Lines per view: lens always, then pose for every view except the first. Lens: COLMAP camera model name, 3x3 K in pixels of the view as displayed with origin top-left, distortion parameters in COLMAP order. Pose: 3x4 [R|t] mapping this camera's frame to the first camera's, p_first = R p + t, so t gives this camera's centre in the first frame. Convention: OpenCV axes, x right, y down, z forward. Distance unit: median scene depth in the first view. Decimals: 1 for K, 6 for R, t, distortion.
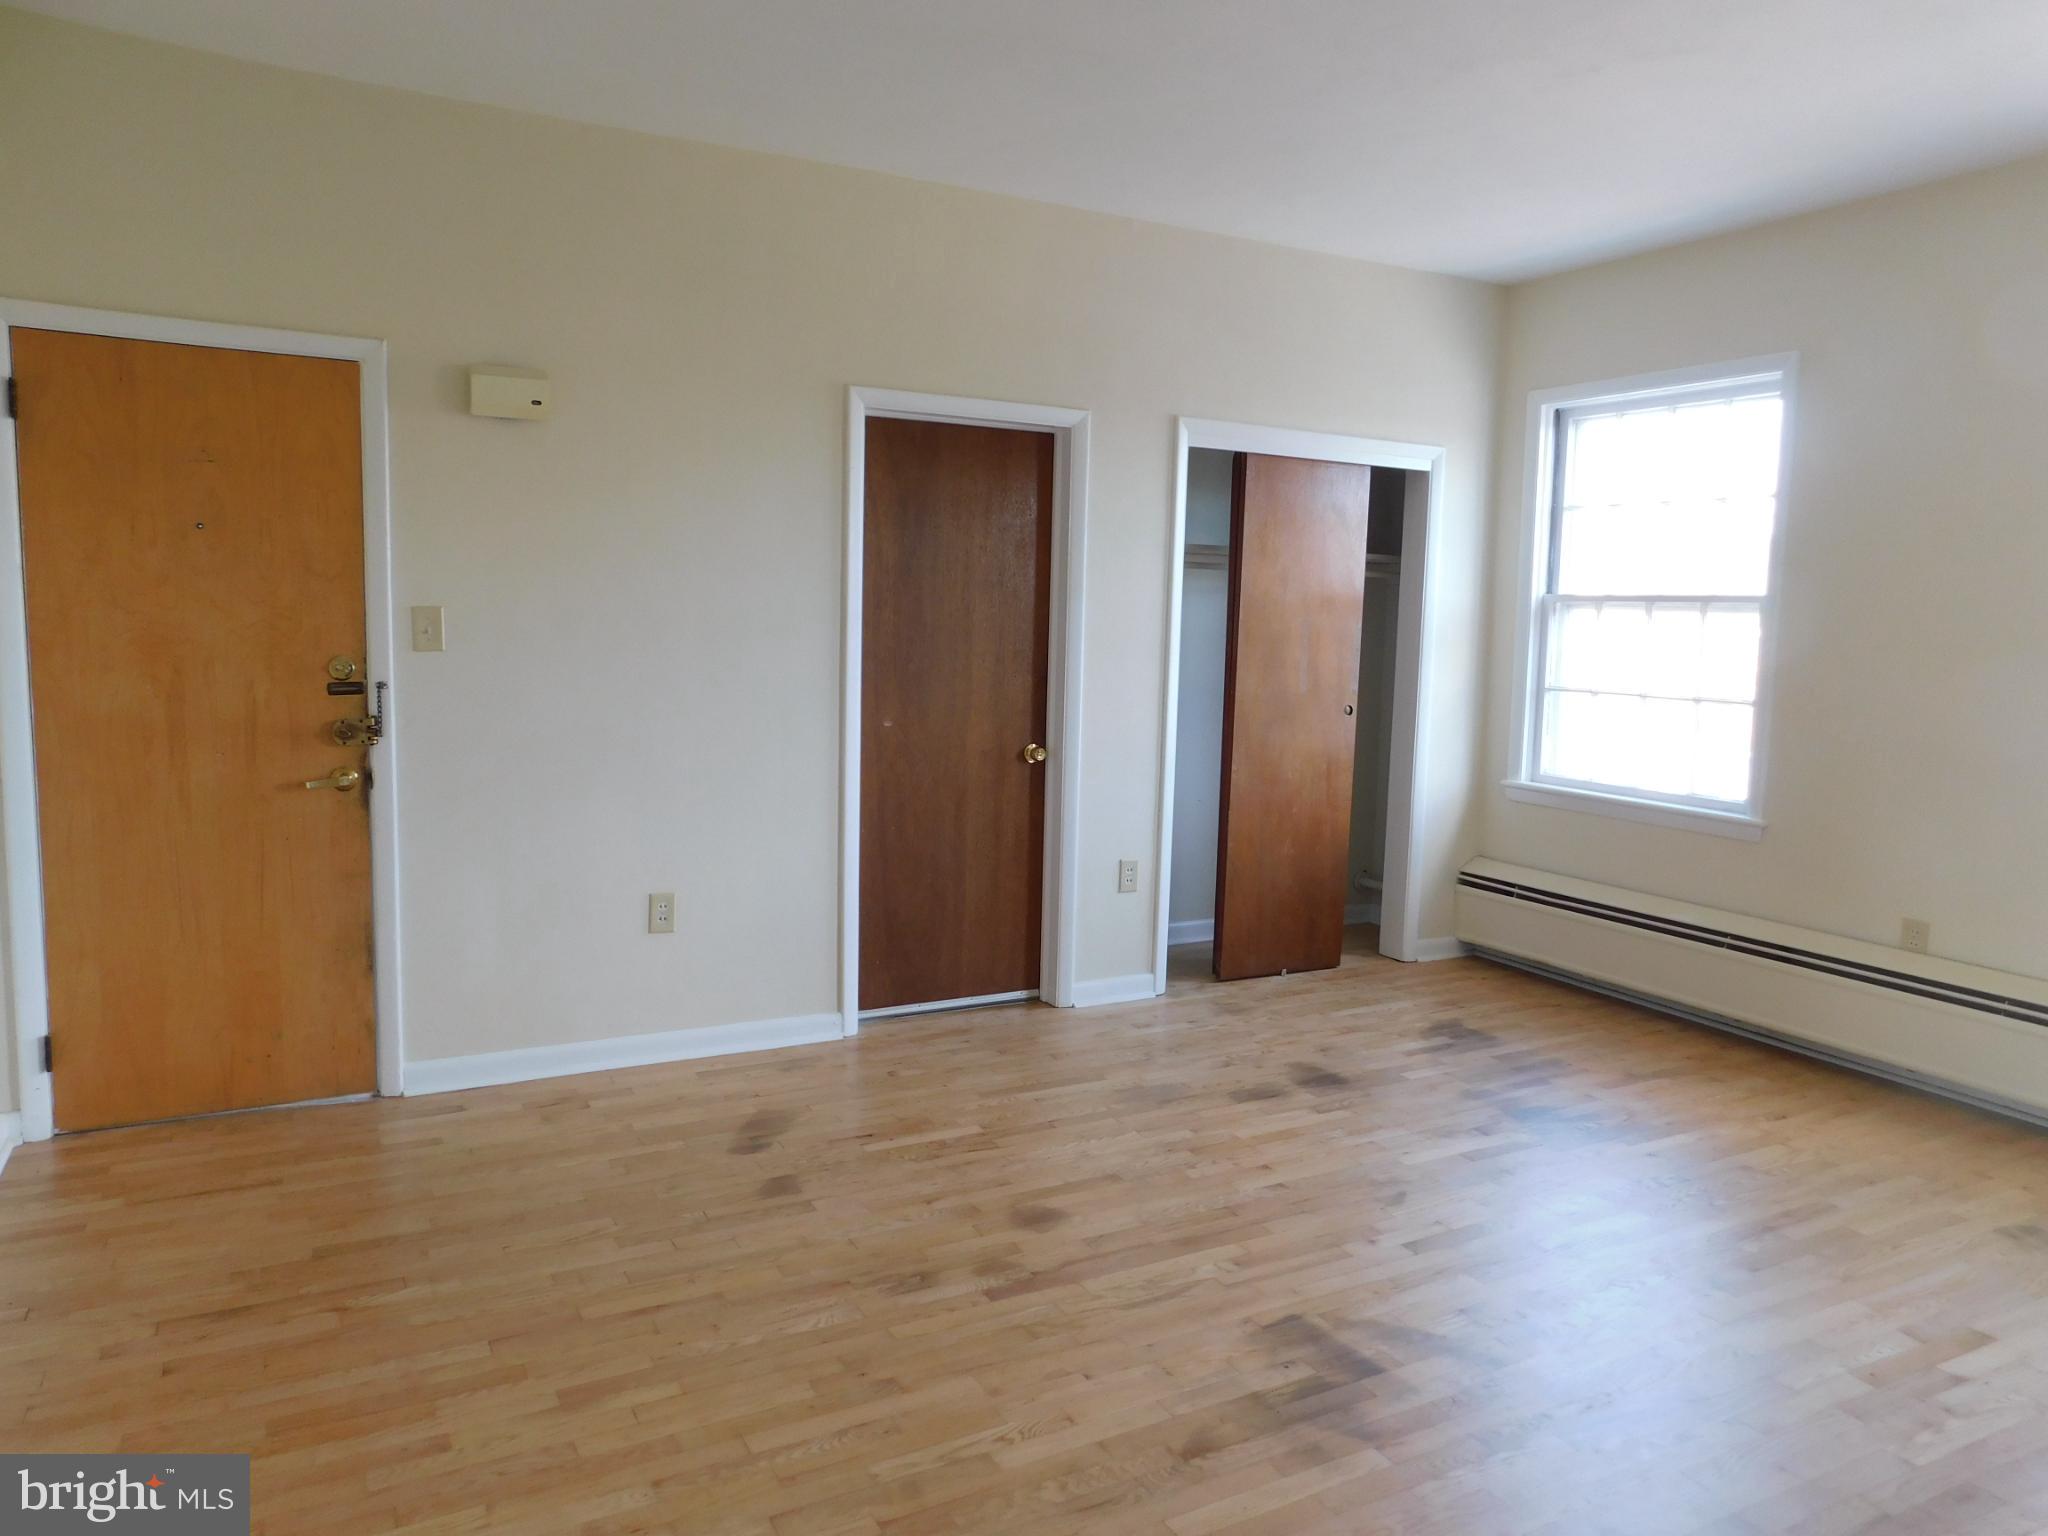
lens RADIAL K [[1361.6, 0, 1027.8], [0, 1361.6, 774.3], [0, 0, 1]] dist [-0.065968, 0.056073]
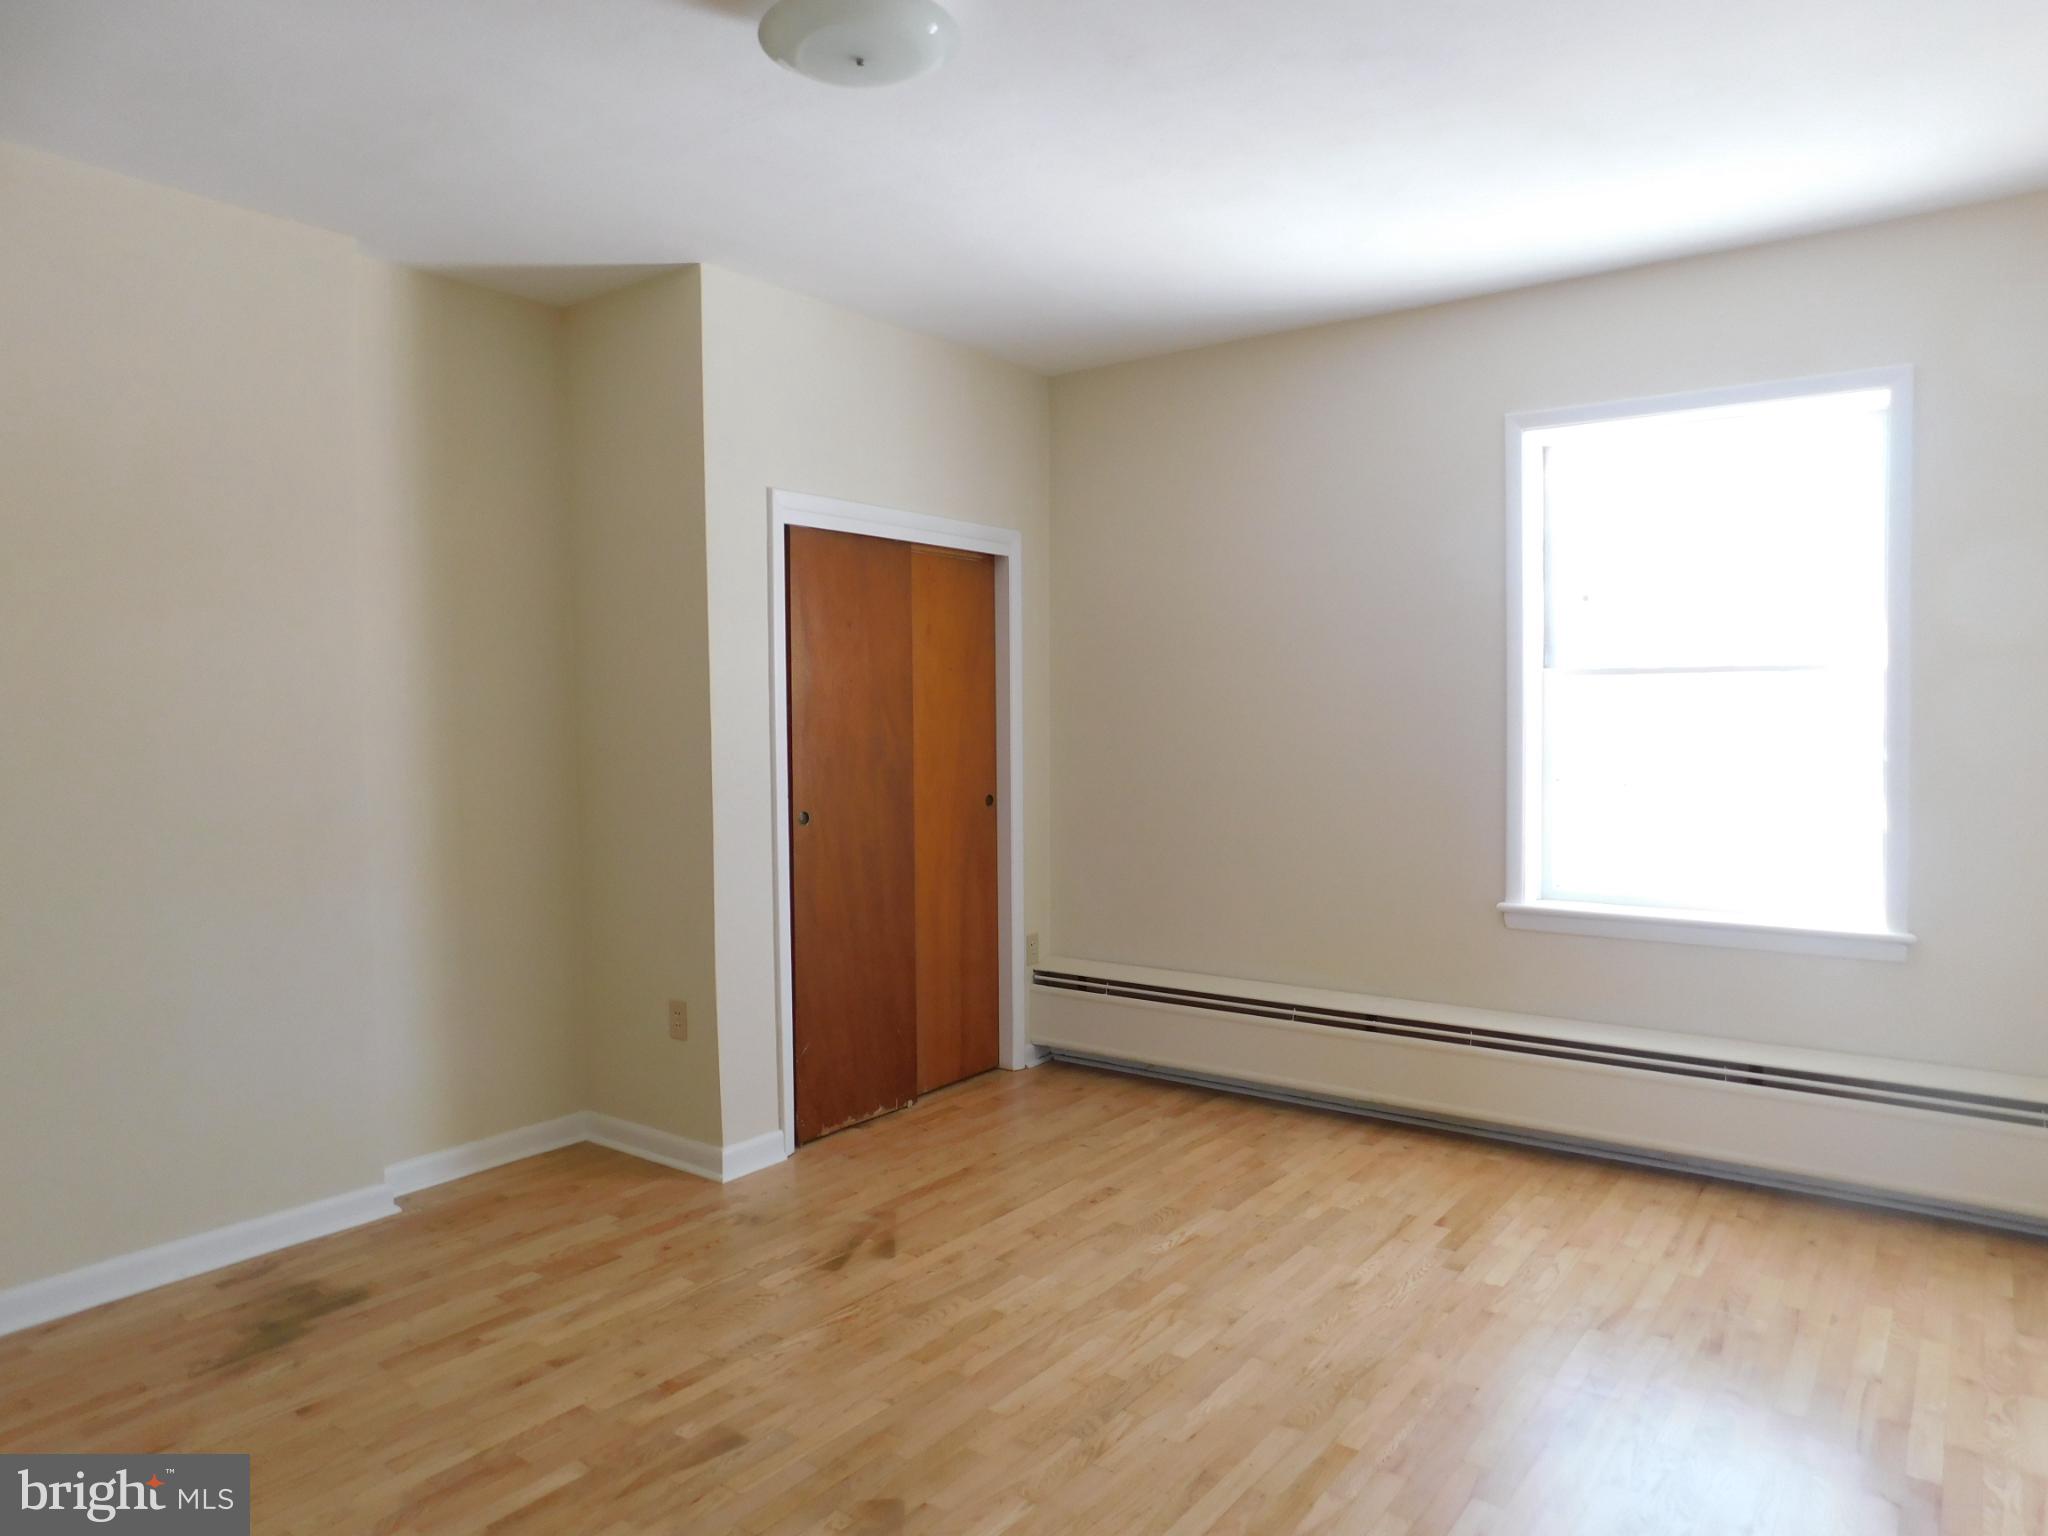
lens RADIAL K [[1361.6, 0, 1027.8], [0, 1361.6, 774.3], [0, 0, 1]] dist [-0.065968, 0.056073]
pose [[0.927912, -0.039242, 0.370729, -0.202831], [0.066916, 0.995825, -0.062080, -0.041224], [-0.366746, 0.082412, 0.926664, 0.378015]]
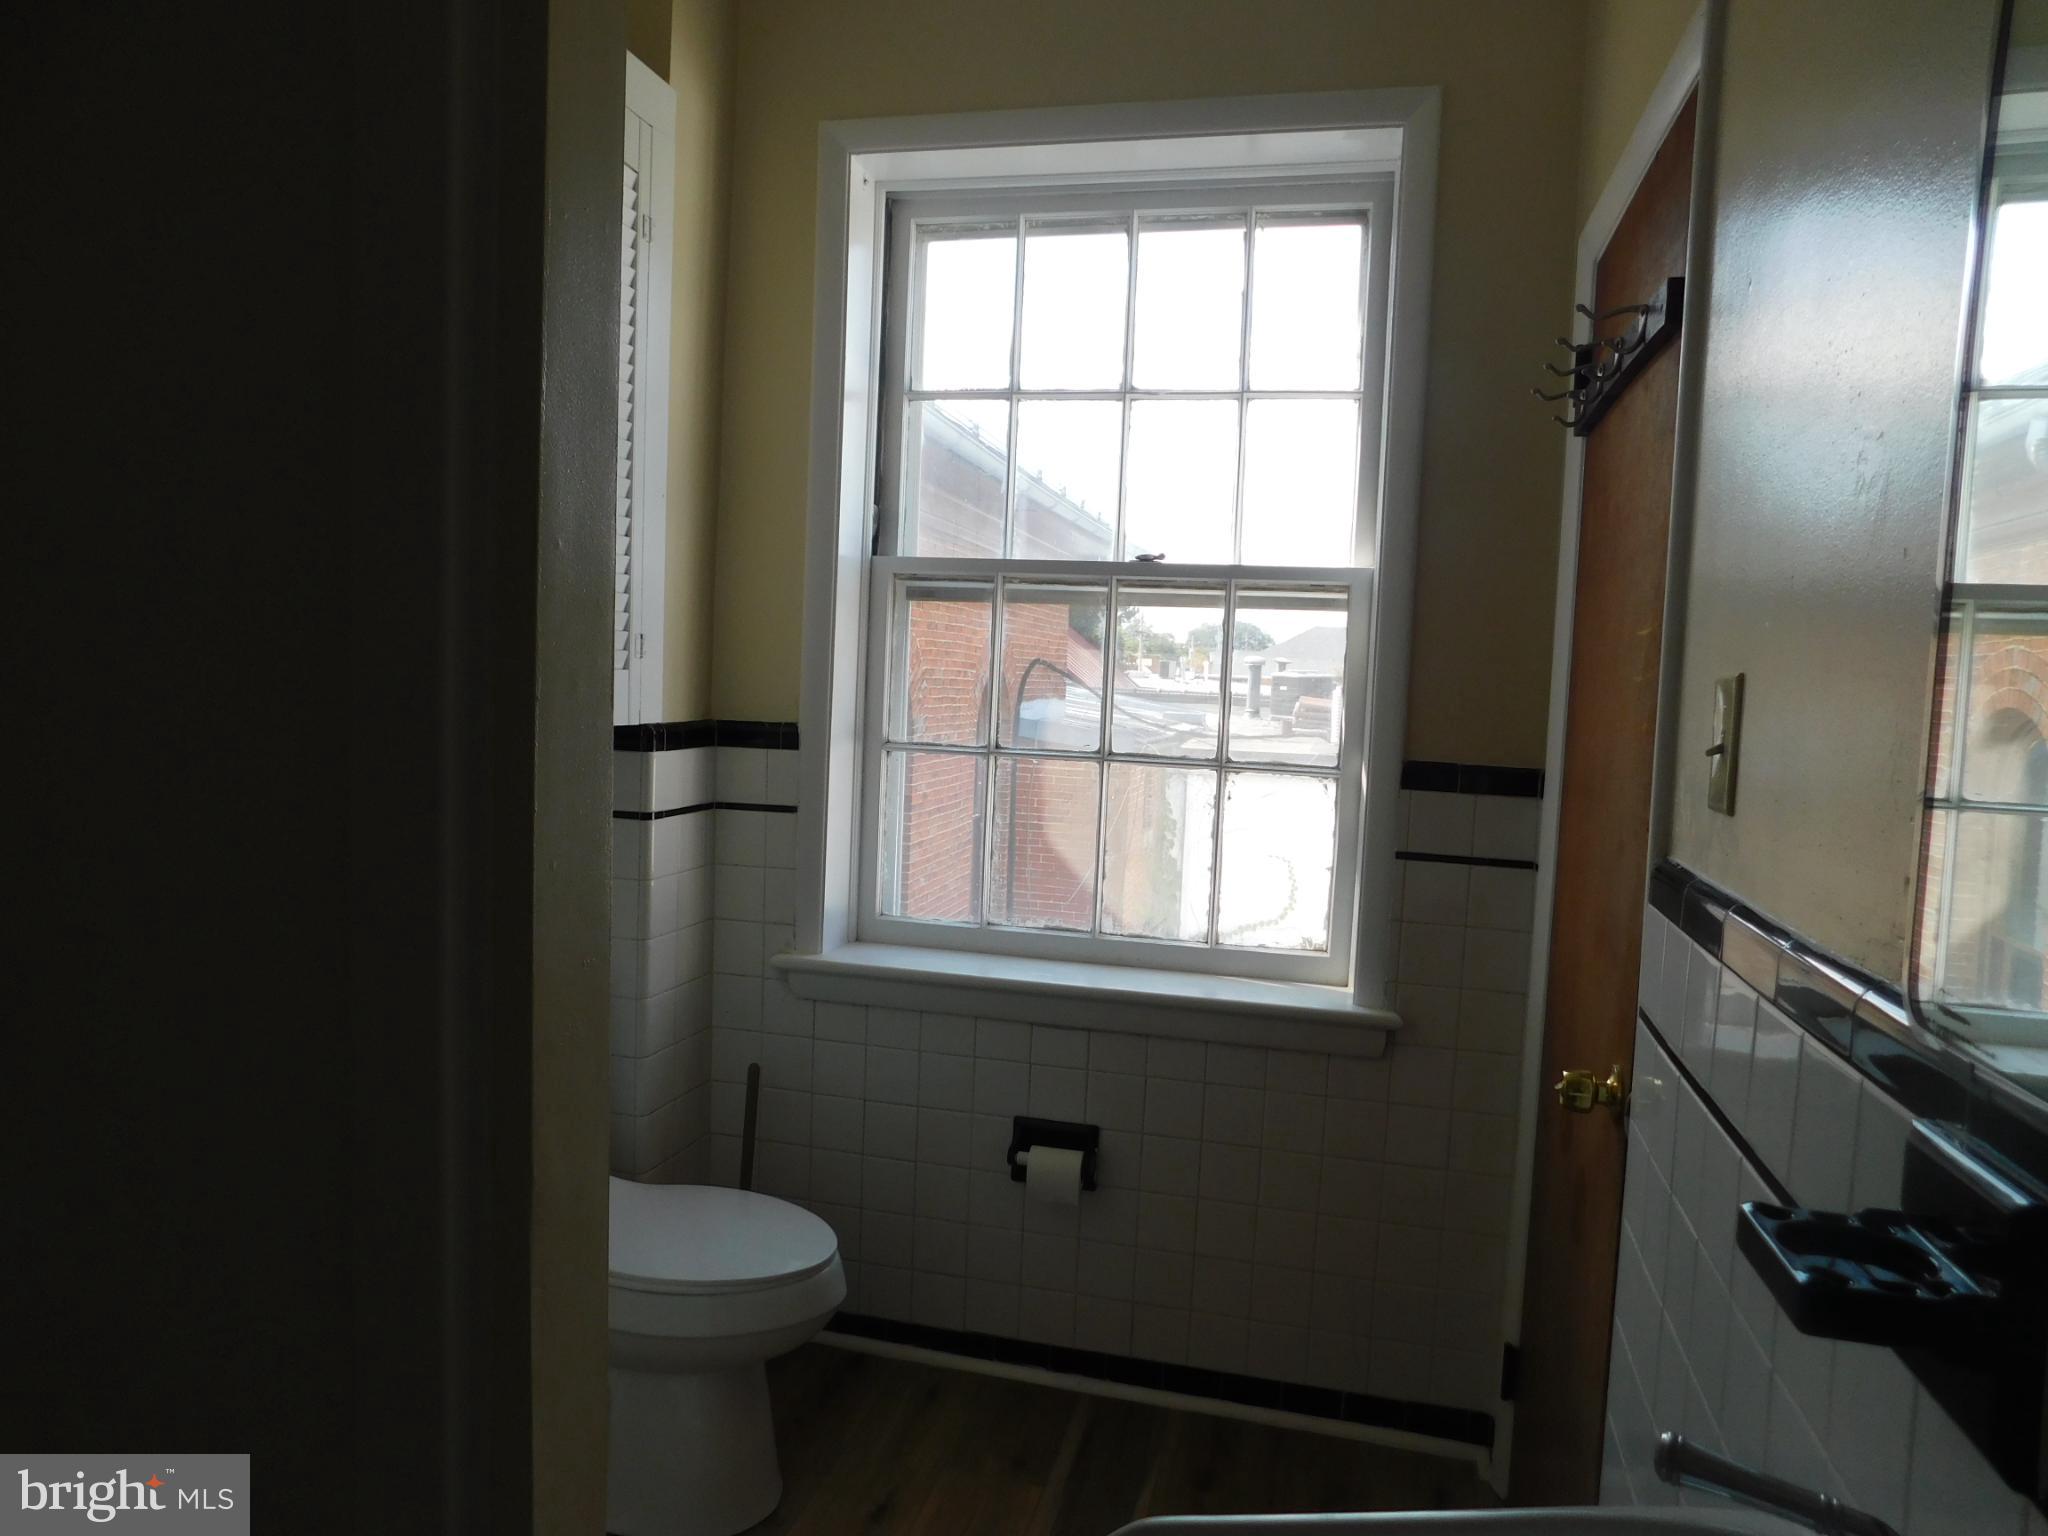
lens RADIAL K [[1361.6, 0, 1027.8], [0, 1361.6, 774.3], [0, 0, 1]] dist [-0.065968, 0.056073]
pose [[0.726025, -0.032569, 0.686897, 0.088517], [0.051258, 0.998662, -0.006825, -0.051515], [-0.685755, 0.040164, 0.726723, 0.616661]]
